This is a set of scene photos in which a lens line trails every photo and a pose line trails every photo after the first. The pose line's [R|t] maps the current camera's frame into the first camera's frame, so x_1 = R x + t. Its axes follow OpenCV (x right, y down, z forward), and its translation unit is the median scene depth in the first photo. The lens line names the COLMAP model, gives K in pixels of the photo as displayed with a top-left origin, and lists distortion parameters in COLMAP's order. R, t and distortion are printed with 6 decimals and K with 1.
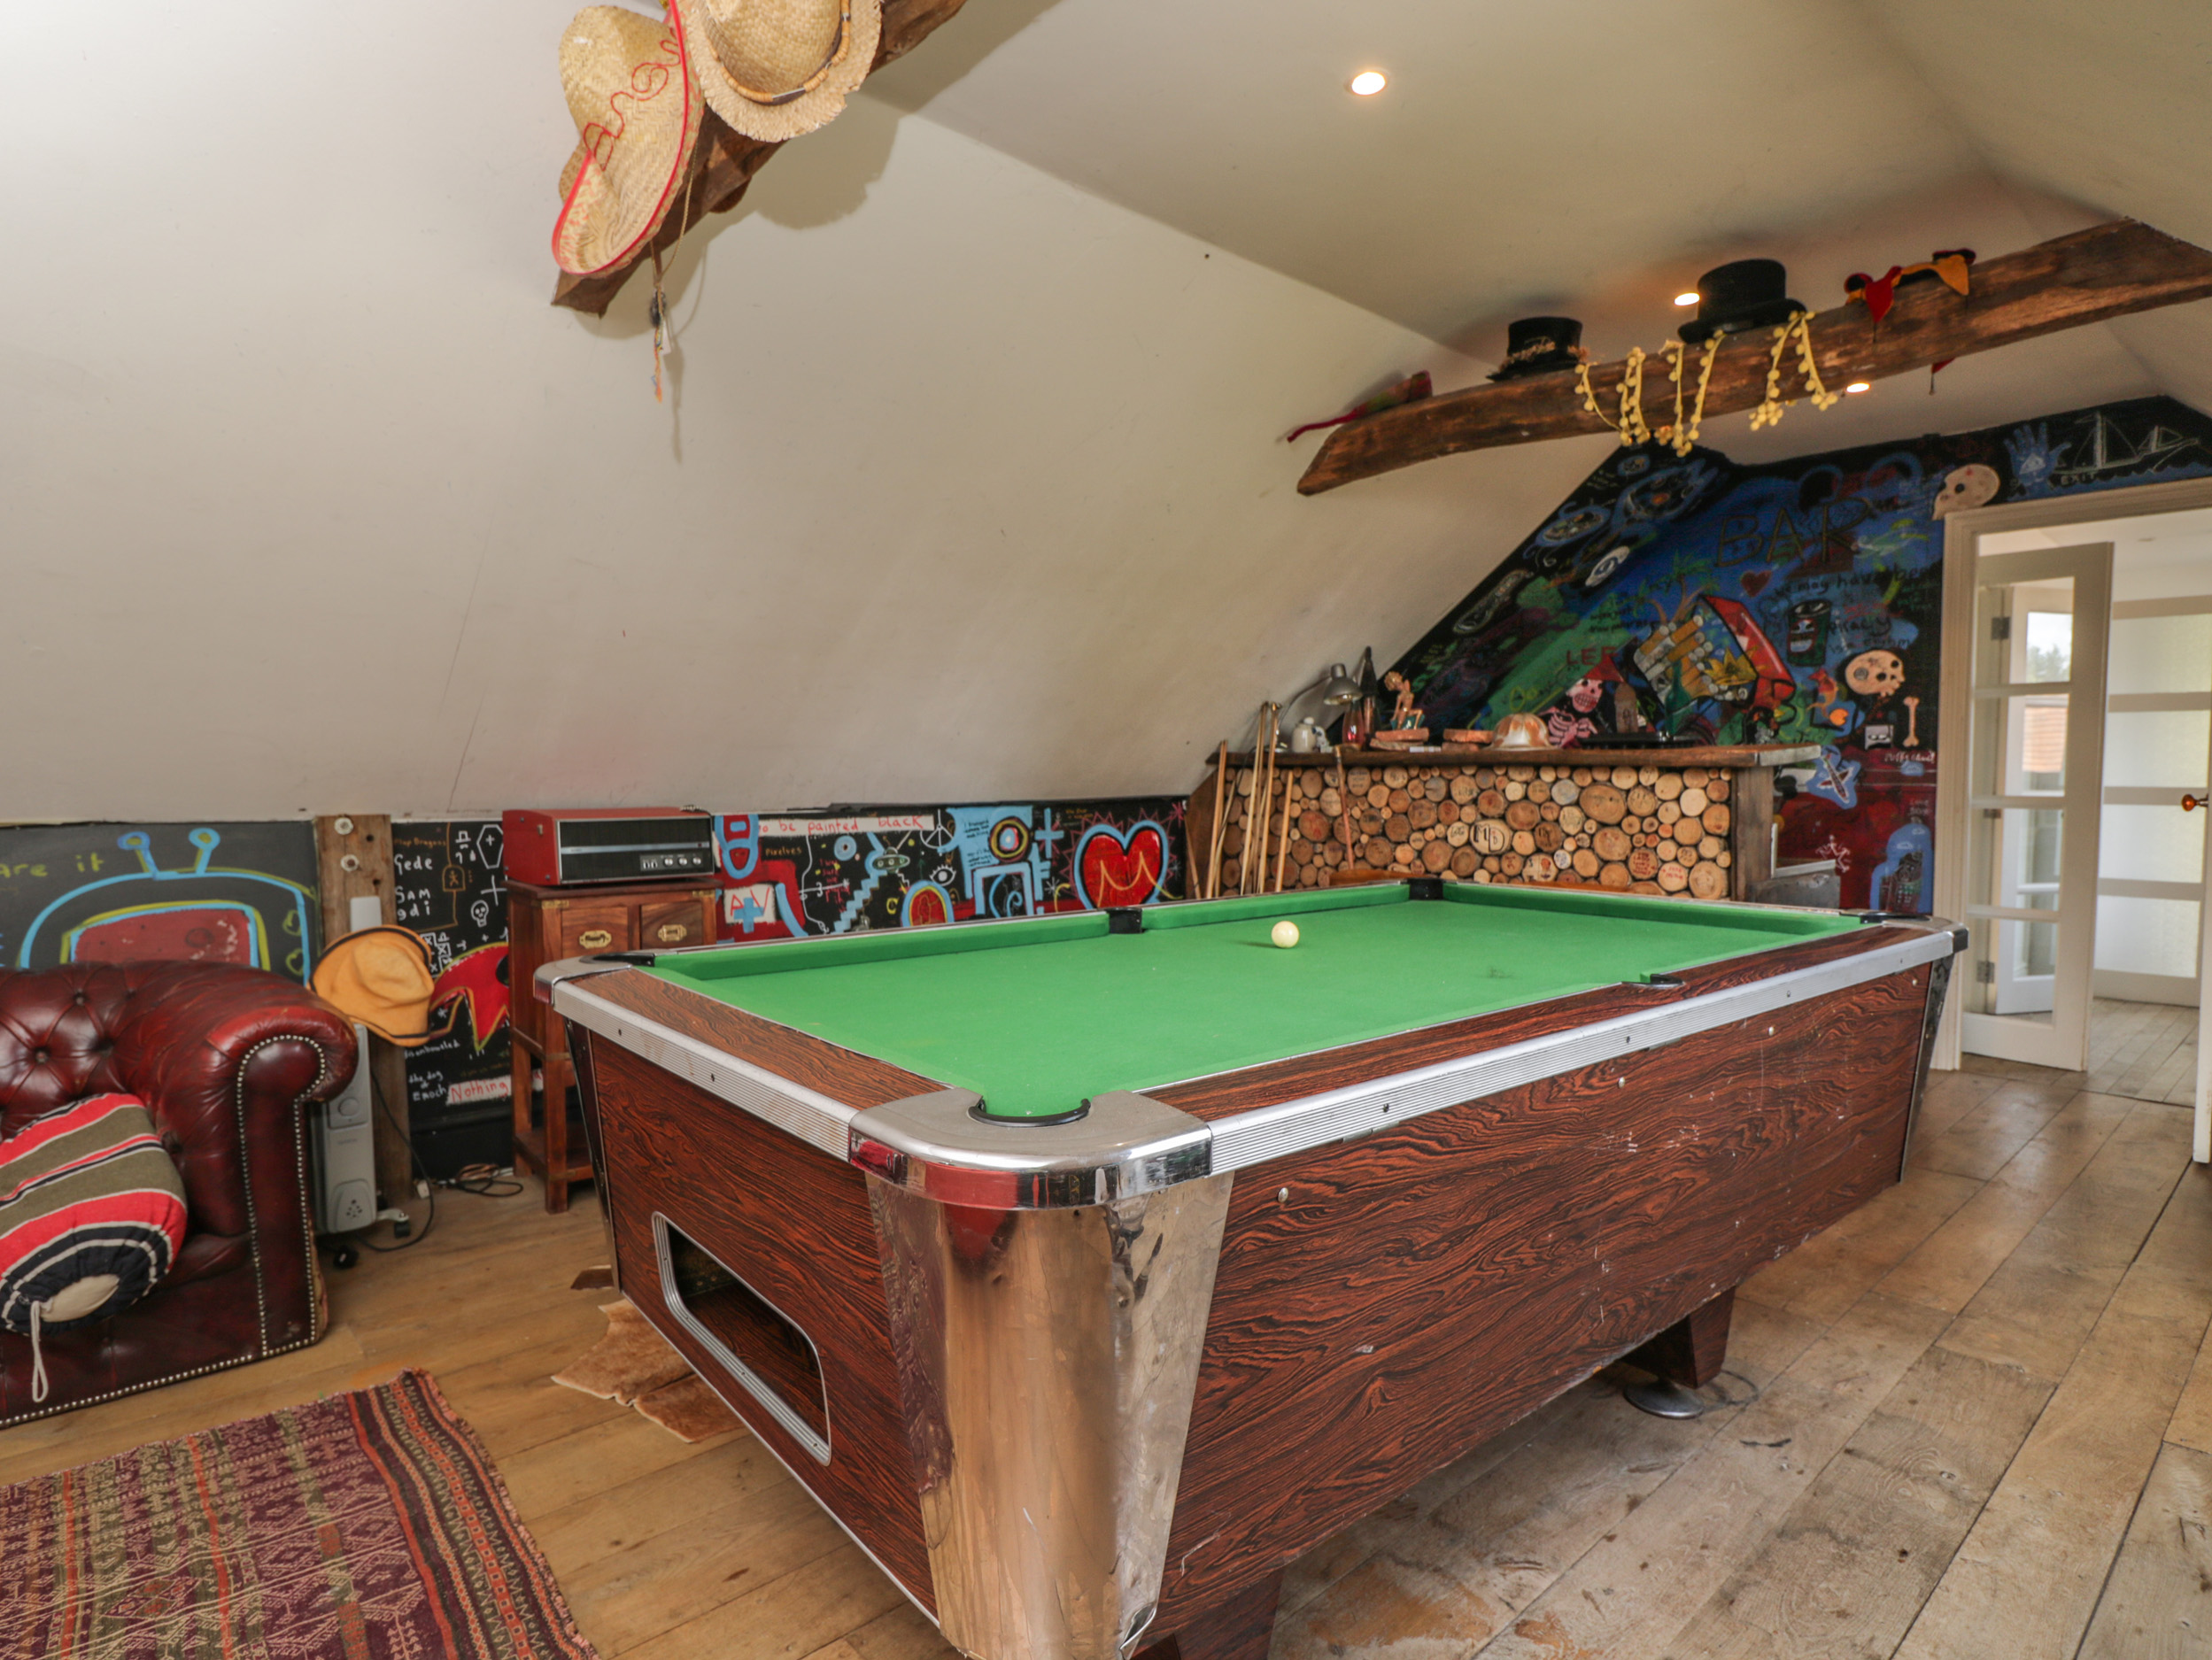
lens RADIAL K [[1177.1, 0, 1106.0], [0, 1177.1, 830.0], [0, 0, 1]] dist [-0.001715, -0.010422]
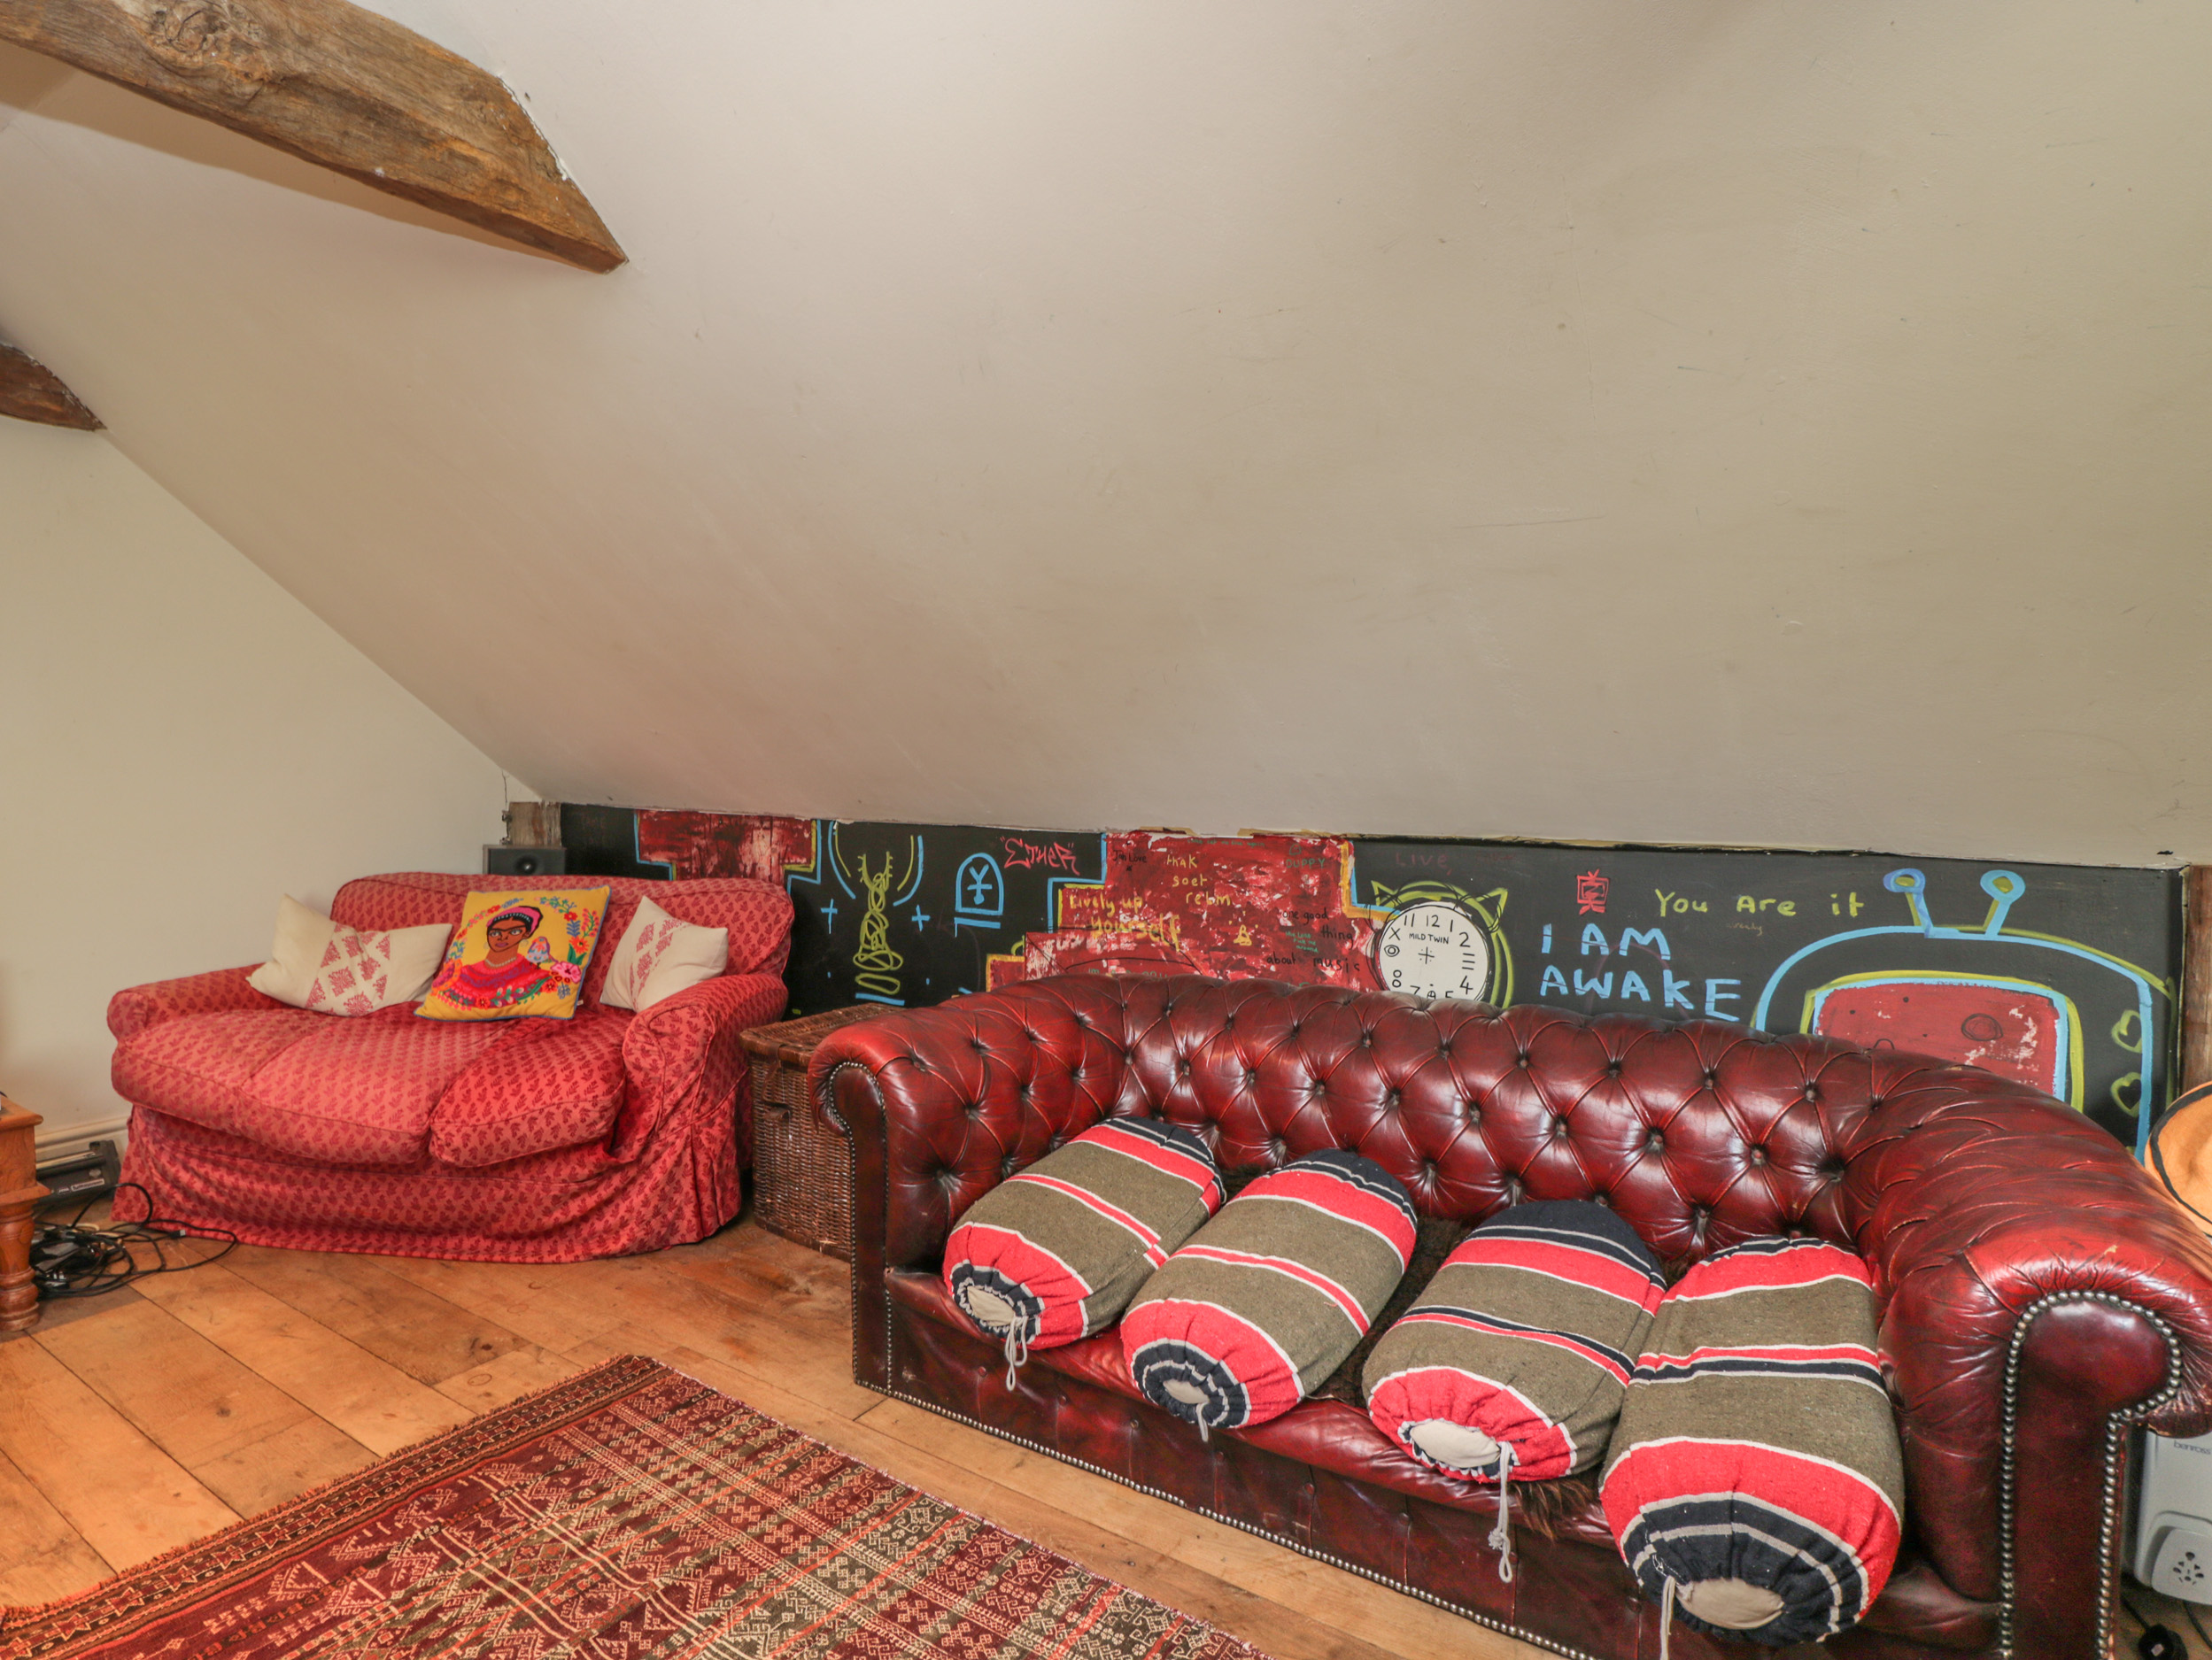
lens RADIAL K [[1177.1, 0, 1106.0], [0, 1177.1, 830.0], [0, 0, 1]] dist [-0.001715, -0.010422]
pose [[0.251868, 0.063676, -0.965664, -0.272839], [-0.058837, 0.996995, 0.050396, -0.031163], [0.965971, 0.044123, 0.254858, 0.357823]]
